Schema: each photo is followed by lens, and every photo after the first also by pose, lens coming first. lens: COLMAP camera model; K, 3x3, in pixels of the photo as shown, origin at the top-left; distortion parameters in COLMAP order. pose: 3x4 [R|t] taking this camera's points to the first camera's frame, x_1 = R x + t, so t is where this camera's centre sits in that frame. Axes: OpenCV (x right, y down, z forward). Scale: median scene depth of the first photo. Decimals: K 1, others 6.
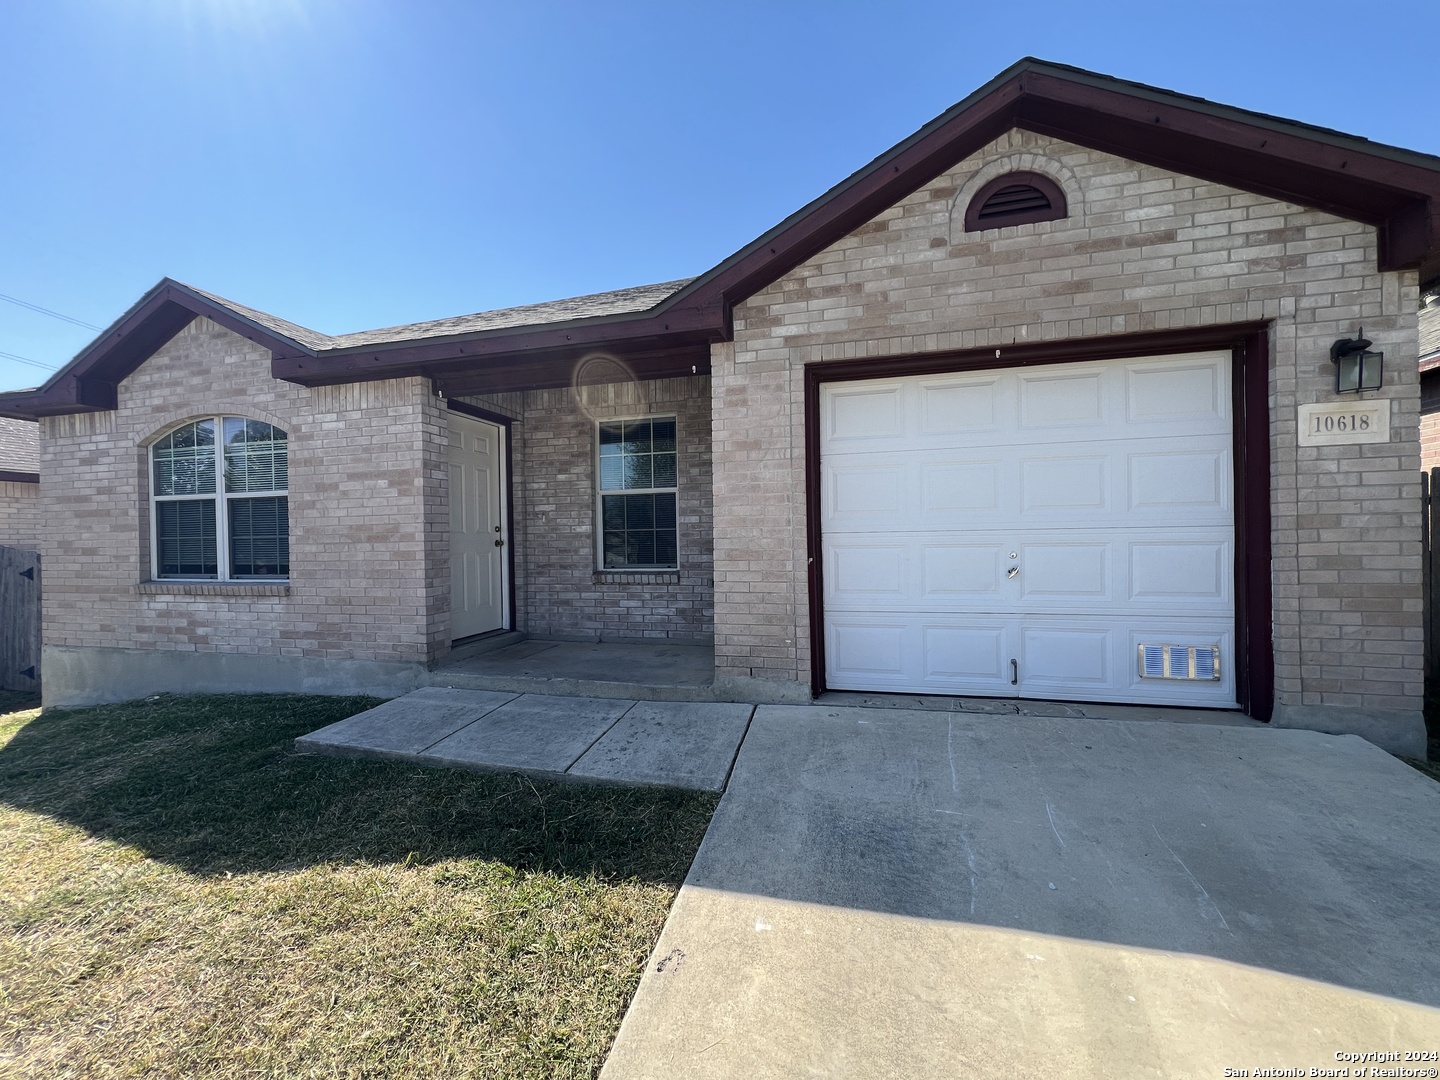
lens RADIAL K [[575.8, 0, 720.0], [0, 575.8, 540.0], [0, 0, 1]] dist [-0.003027, 0.000120]
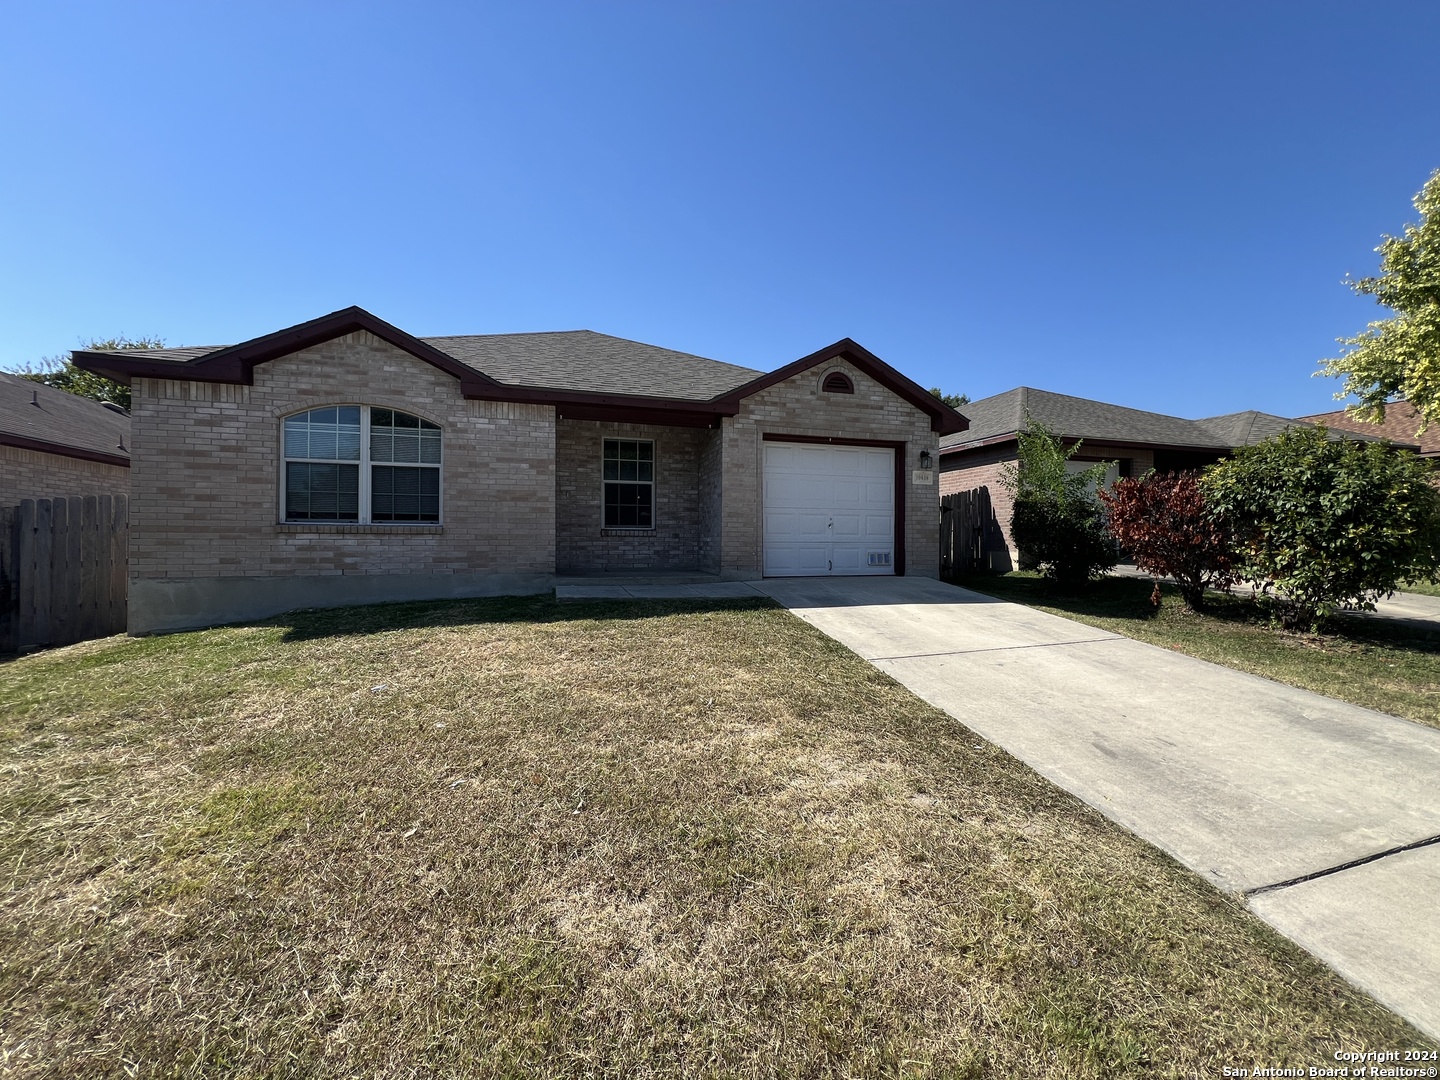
lens RADIAL K [[574.8, 0, 720.0], [0, 574.8, 540.0], [0, 0, 1]] dist [-0.001767, -0.000613]
pose [[0.848654, 0.022070, 0.528487, -0.987882], [-0.015011, 0.999732, -0.017643, 0.136757], [-0.528735, 0.007040, 0.848758, -0.706118]]
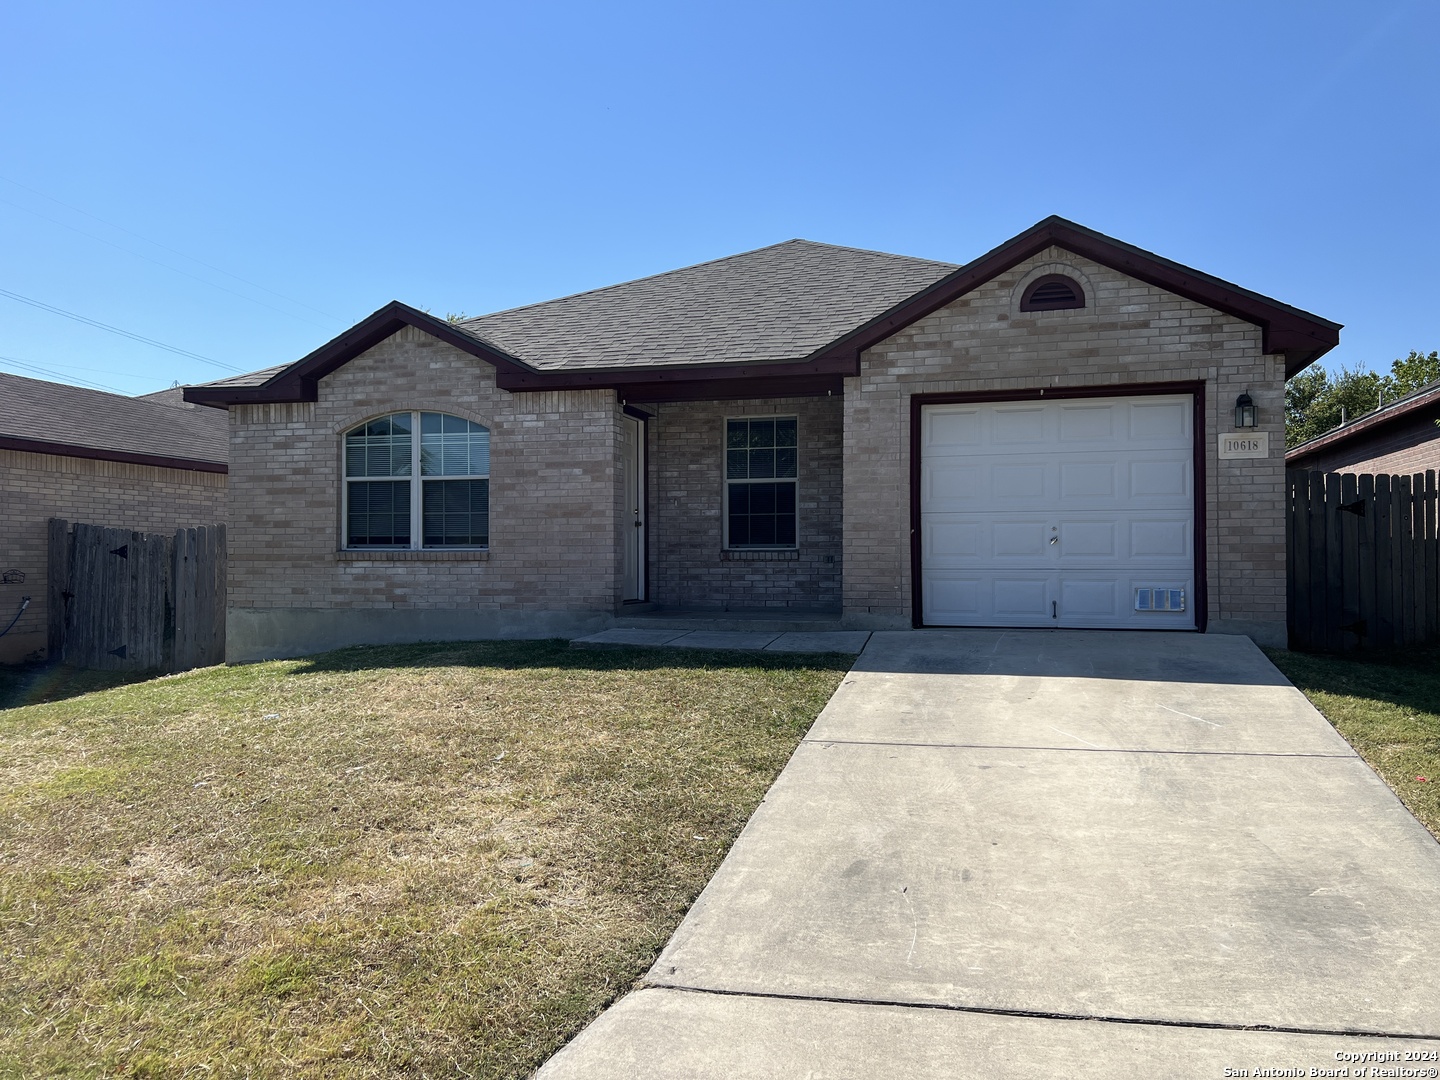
lens RADIAL K [[1069.7, 0, 731.2], [0, 1069.7, 547.1], [0, 0, 1]] dist [0.176515, -0.462733]
pose [[0.999809, 0.016689, -0.010145, -0.220419], [-0.016893, 0.999650, -0.020382, 0.113891], [0.009801, 0.020550, 0.999741, -1.390229]]
